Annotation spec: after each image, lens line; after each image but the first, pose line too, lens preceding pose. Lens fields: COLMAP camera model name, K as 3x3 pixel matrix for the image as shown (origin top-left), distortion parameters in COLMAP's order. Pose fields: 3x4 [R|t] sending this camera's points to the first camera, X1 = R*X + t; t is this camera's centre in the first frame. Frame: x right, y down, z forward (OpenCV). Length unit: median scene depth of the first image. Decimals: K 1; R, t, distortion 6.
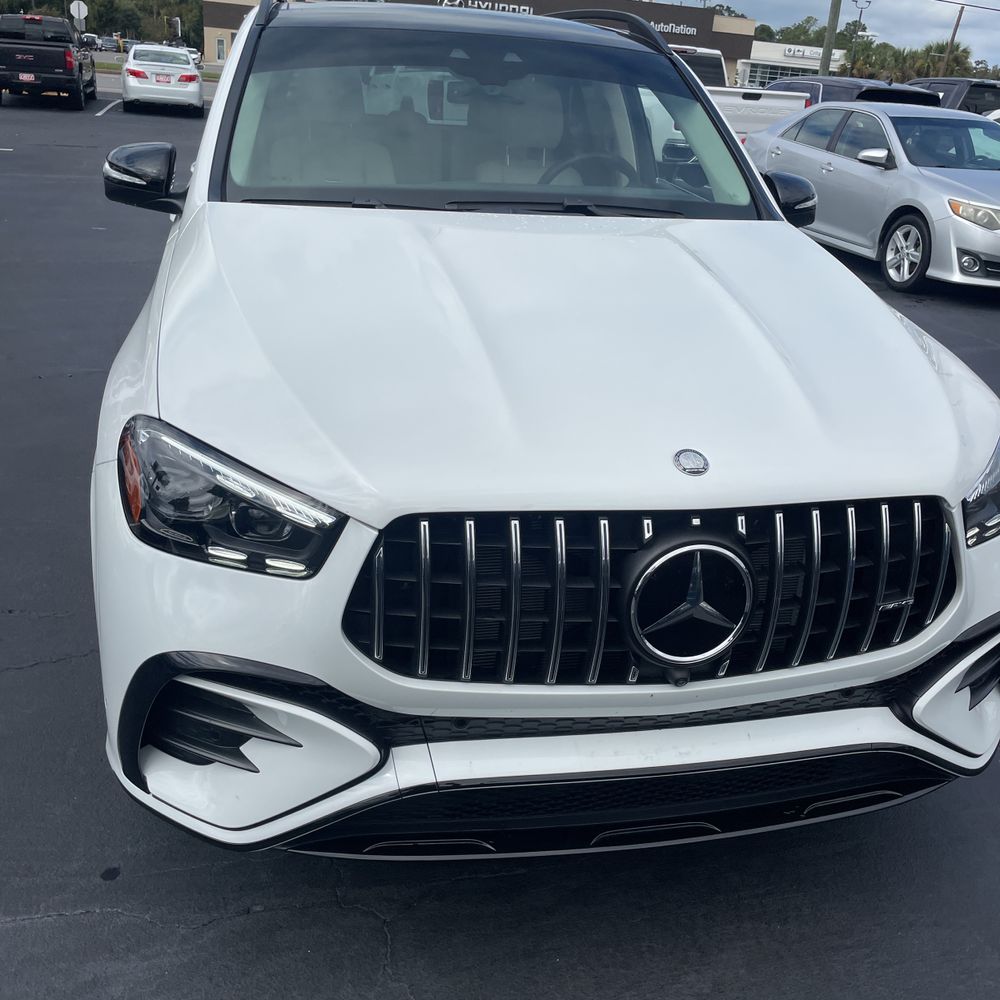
lens RADIAL K [[1013.4, 0, 492.7], [0, 1013.4, 518.0], [0, 0, 1]] dist [0.088715, -0.126316]
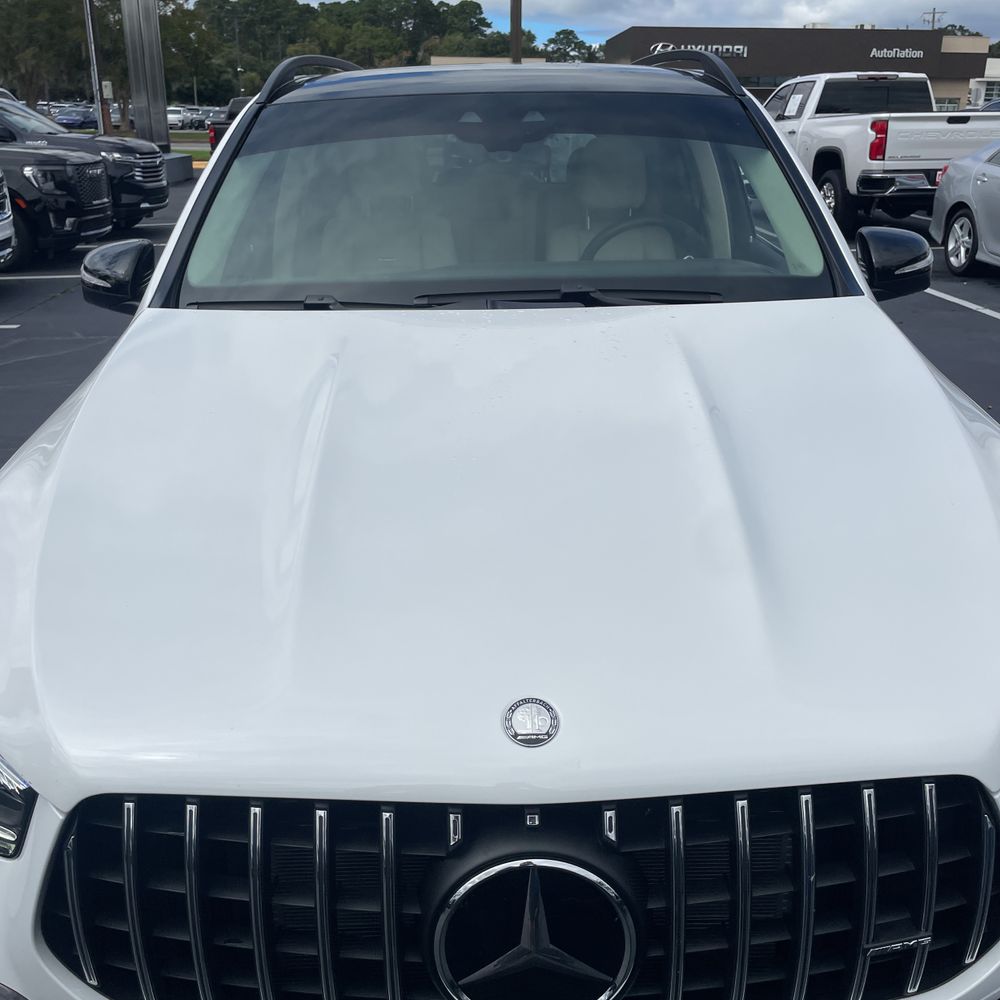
lens RADIAL K [[986.2, 0, 500.5], [0, 986.2, 490.7], [0, 0, 1]] dist [0.087973, -0.124949]
pose [[0.975344, 0.004336, -0.220648, 0.167822], [-0.016124, 0.998535, -0.051655, -0.090722], [0.220101, 0.053939, 0.973985, 0.194788]]
